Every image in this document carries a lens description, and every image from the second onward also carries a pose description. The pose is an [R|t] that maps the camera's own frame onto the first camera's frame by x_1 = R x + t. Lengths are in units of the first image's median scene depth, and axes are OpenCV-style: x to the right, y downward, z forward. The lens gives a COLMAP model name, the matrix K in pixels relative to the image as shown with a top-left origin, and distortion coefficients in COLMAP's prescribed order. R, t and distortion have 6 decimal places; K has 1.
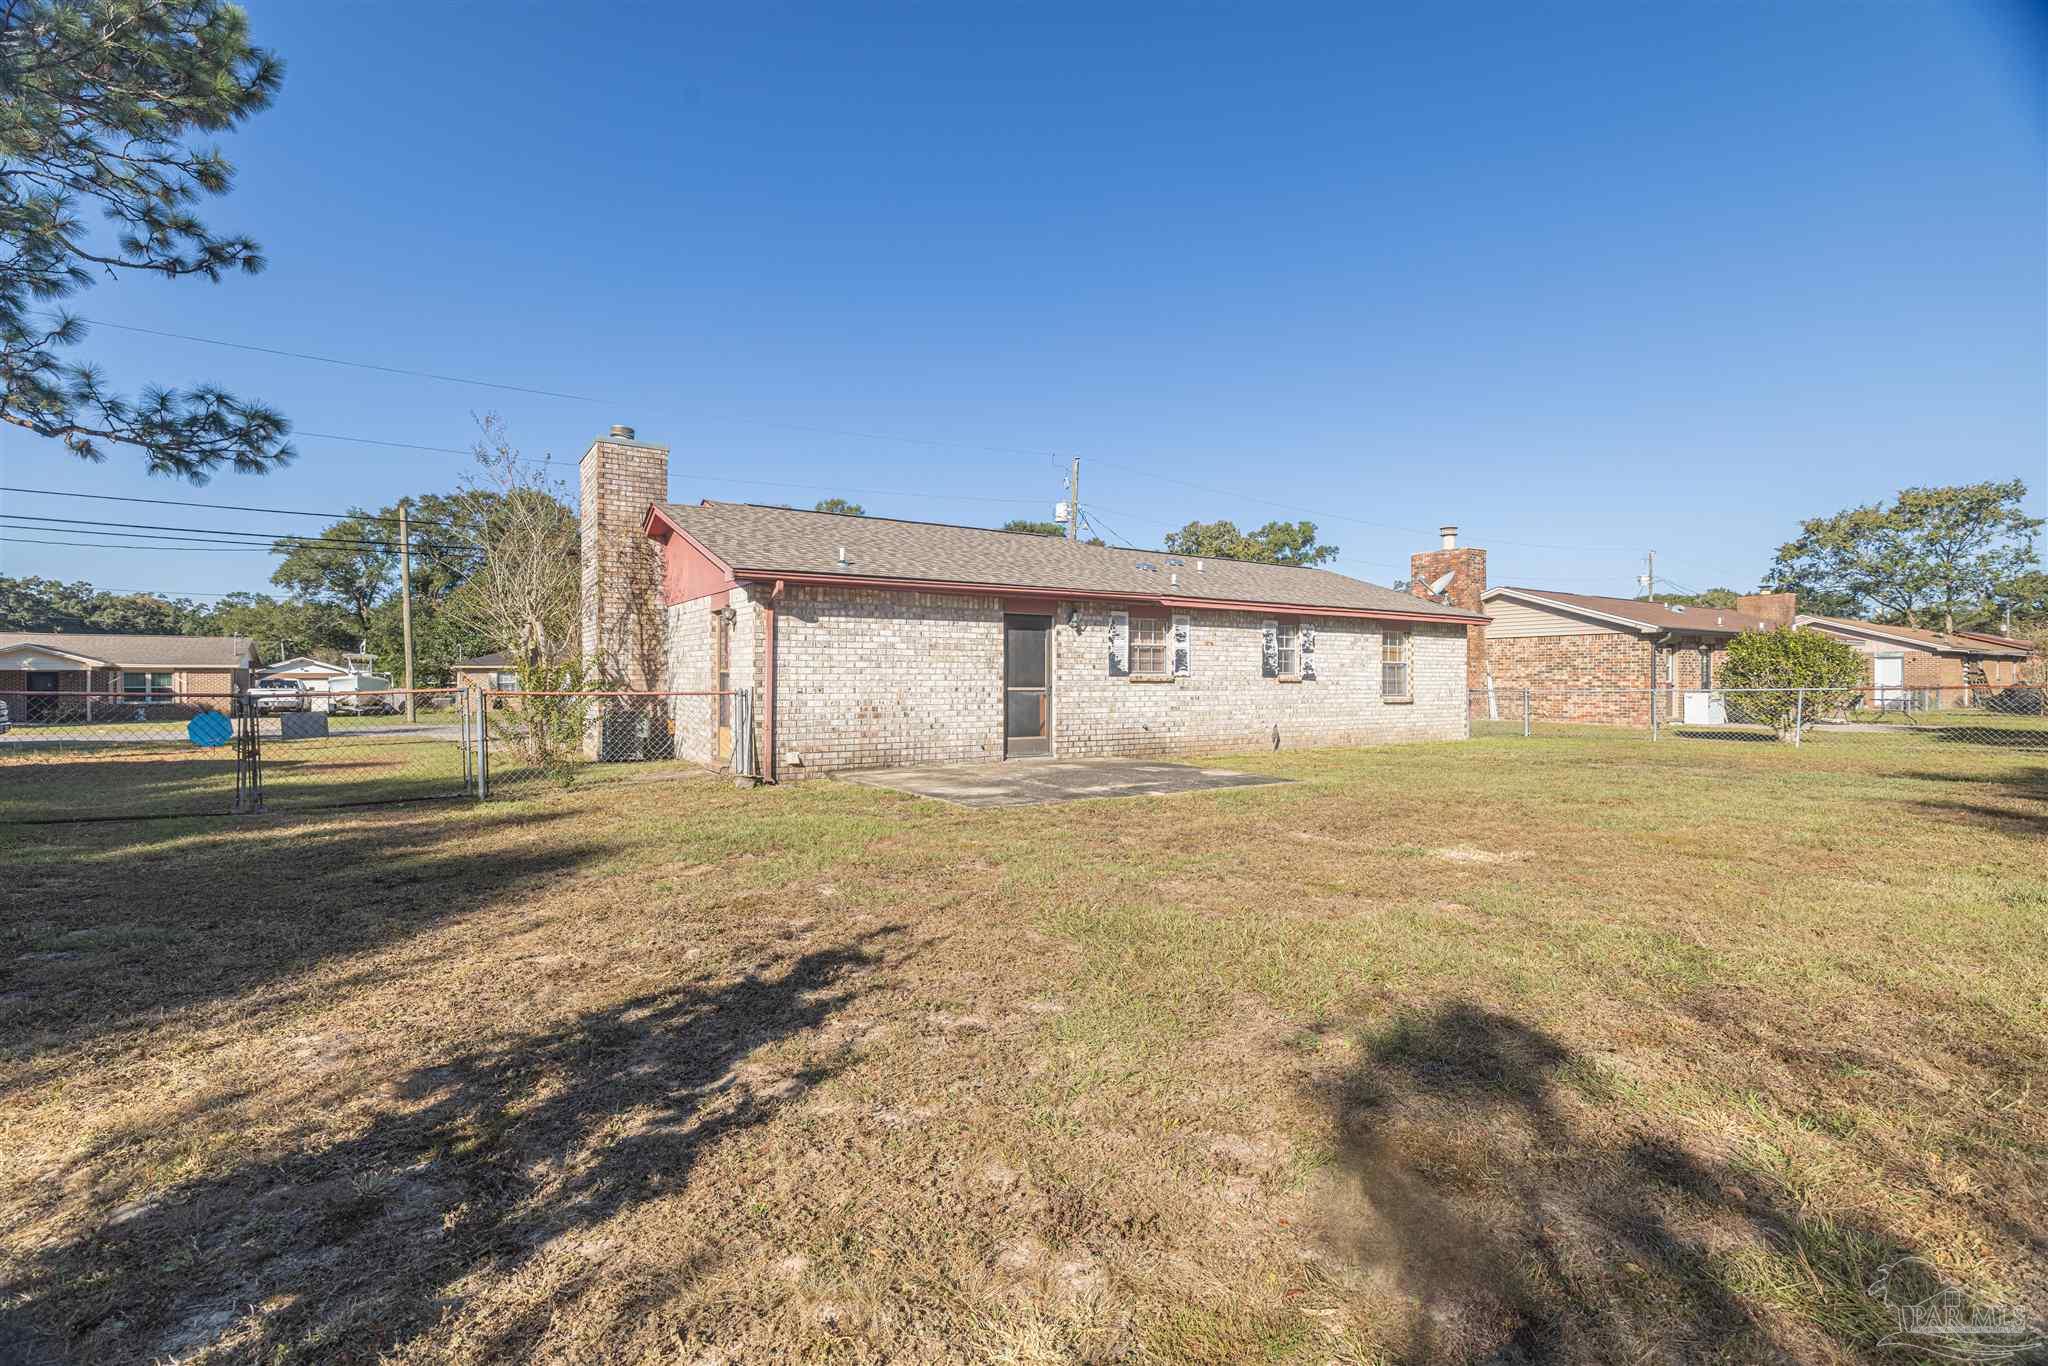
lens RADIAL K [[919.4, 0, 1011.4], [0, 919.4, 683.1], [0, 0, 1]] dist [0.004947, 0.000188]
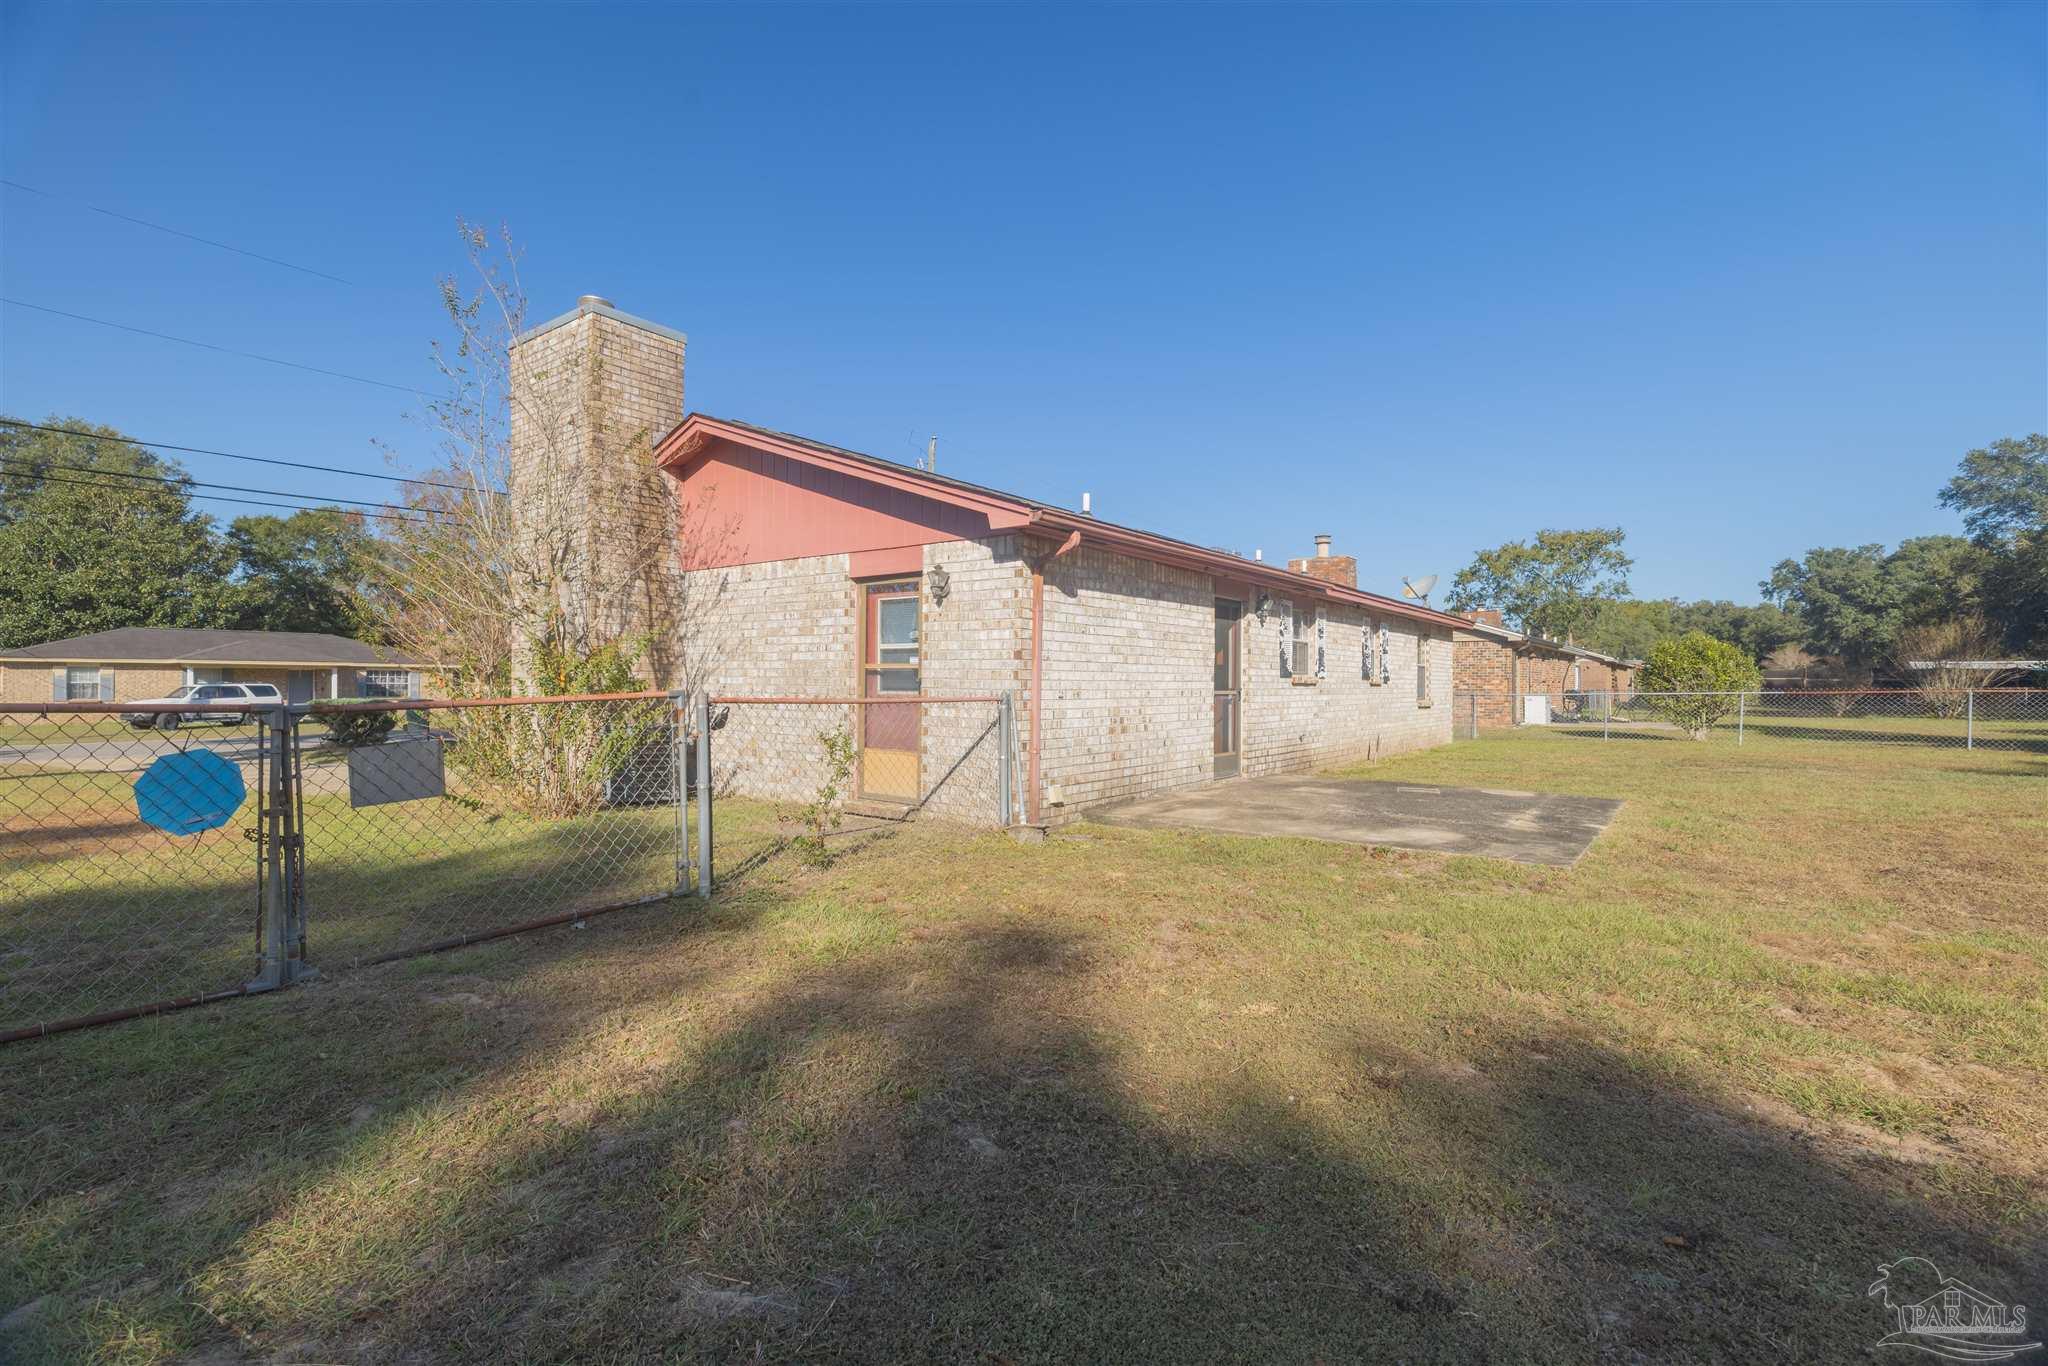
lens RADIAL K [[919.4, 0, 1015.5], [0, 919.4, 686.8], [0, 0, 1]] dist [0.004947, 0.000188]
pose [[0.941064, 0.002555, 0.338218, -0.390591], [-0.002919, 0.999996, 0.000566, 0.001155], [-0.338215, -0.001519, 0.941068, 0.287603]]
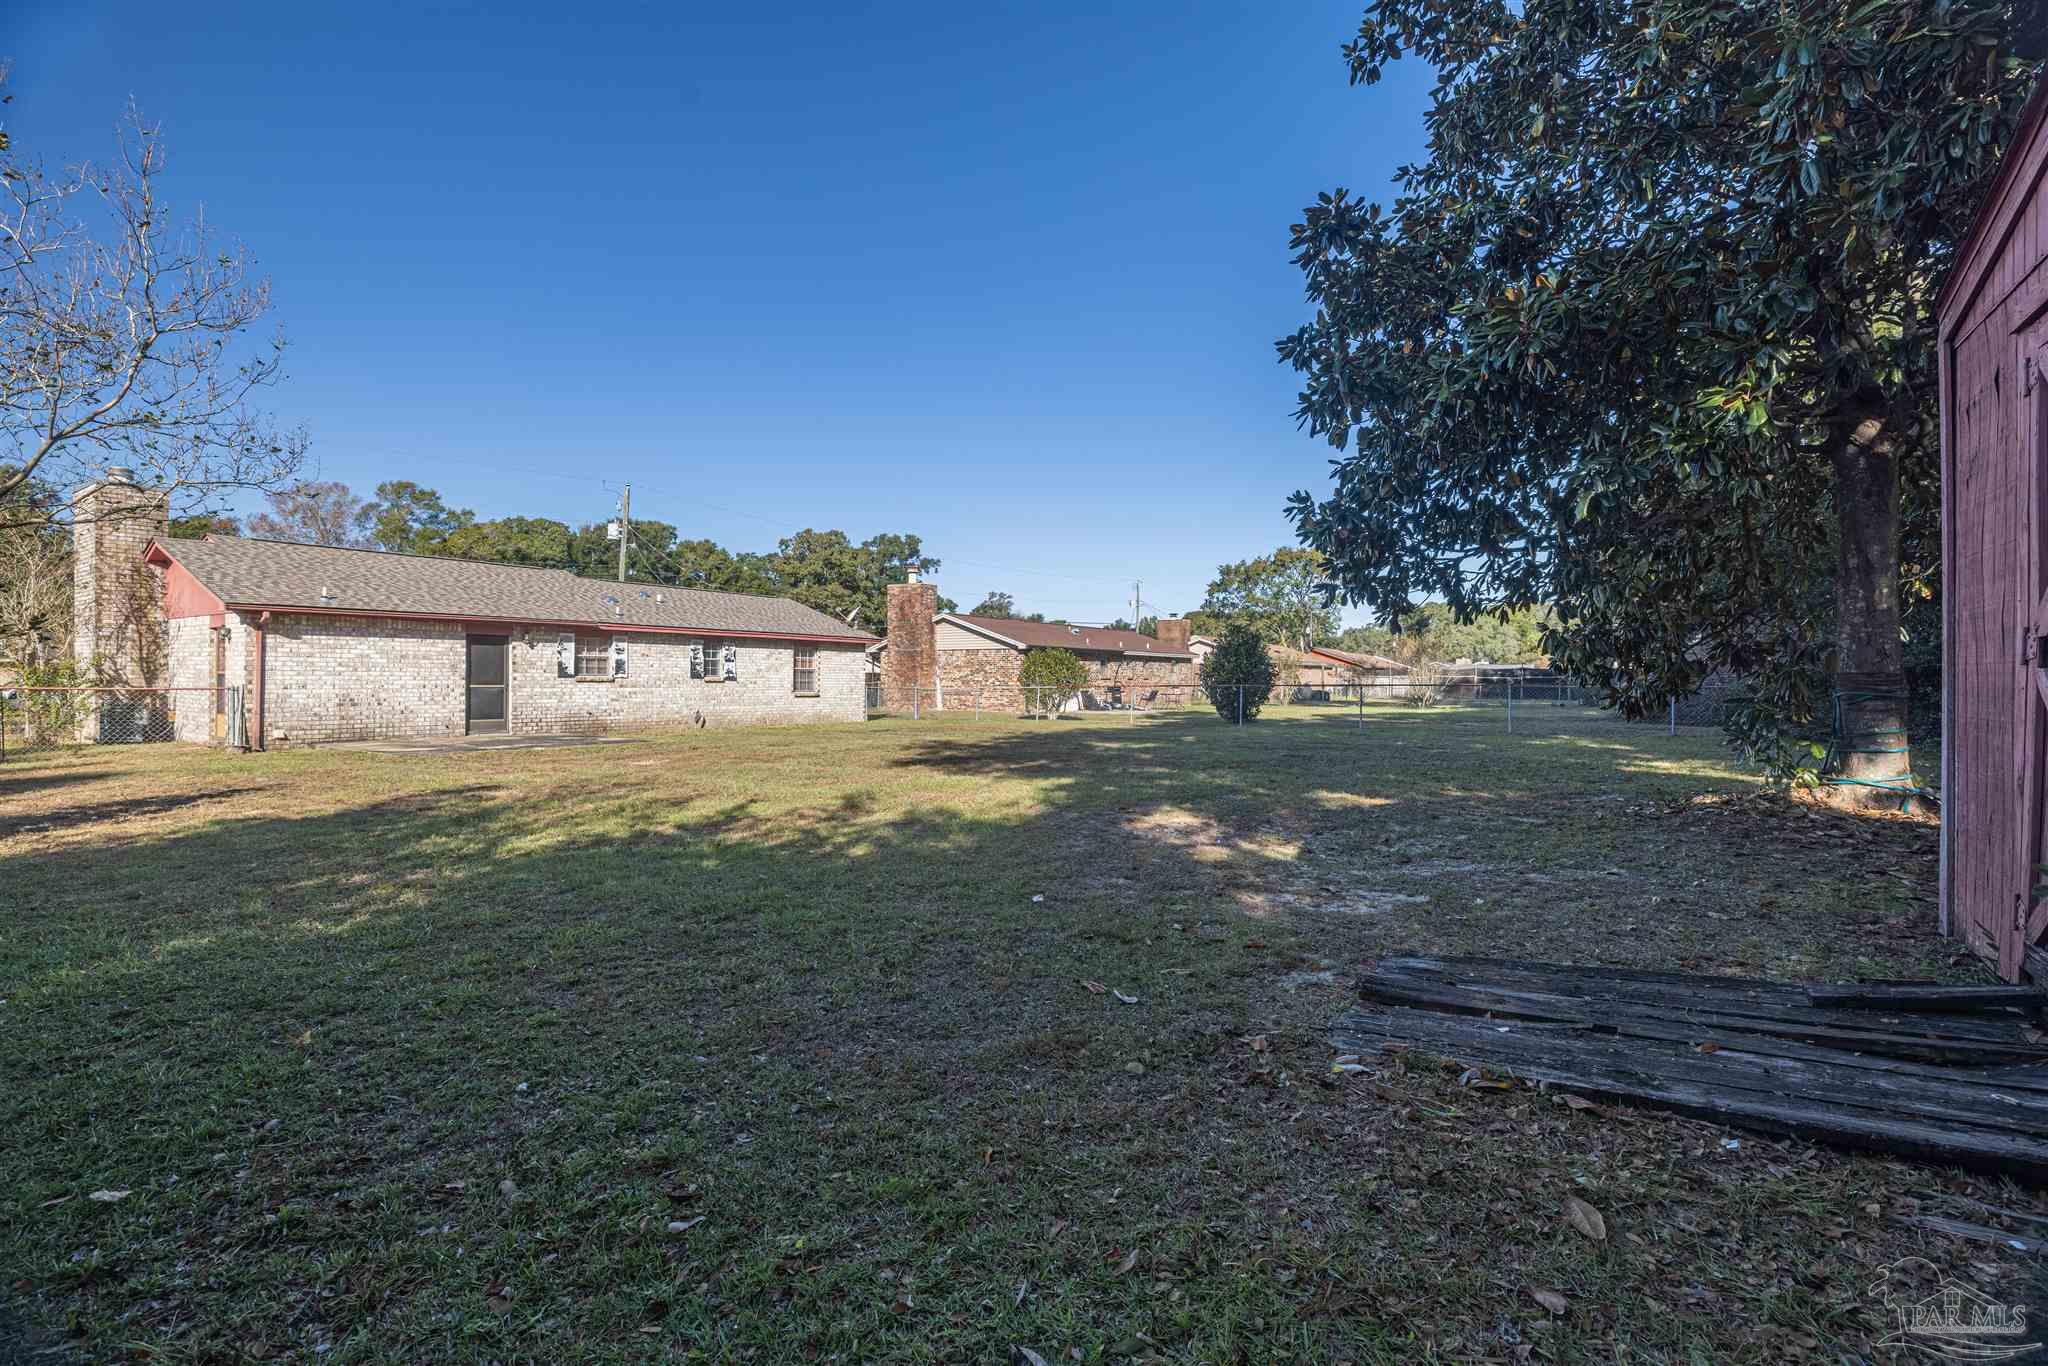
lens RADIAL K [[919.4, 0, 1024.0], [0, 919.4, 679.3], [0, 0, 1]] dist [0.004947, 0.000188]
pose [[0.925461, 0.005351, 0.378806, 0.230586], [-0.004770, 0.999986, -0.002471, -0.004531], [-0.378814, 0.000480, 0.925473, -0.608854]]
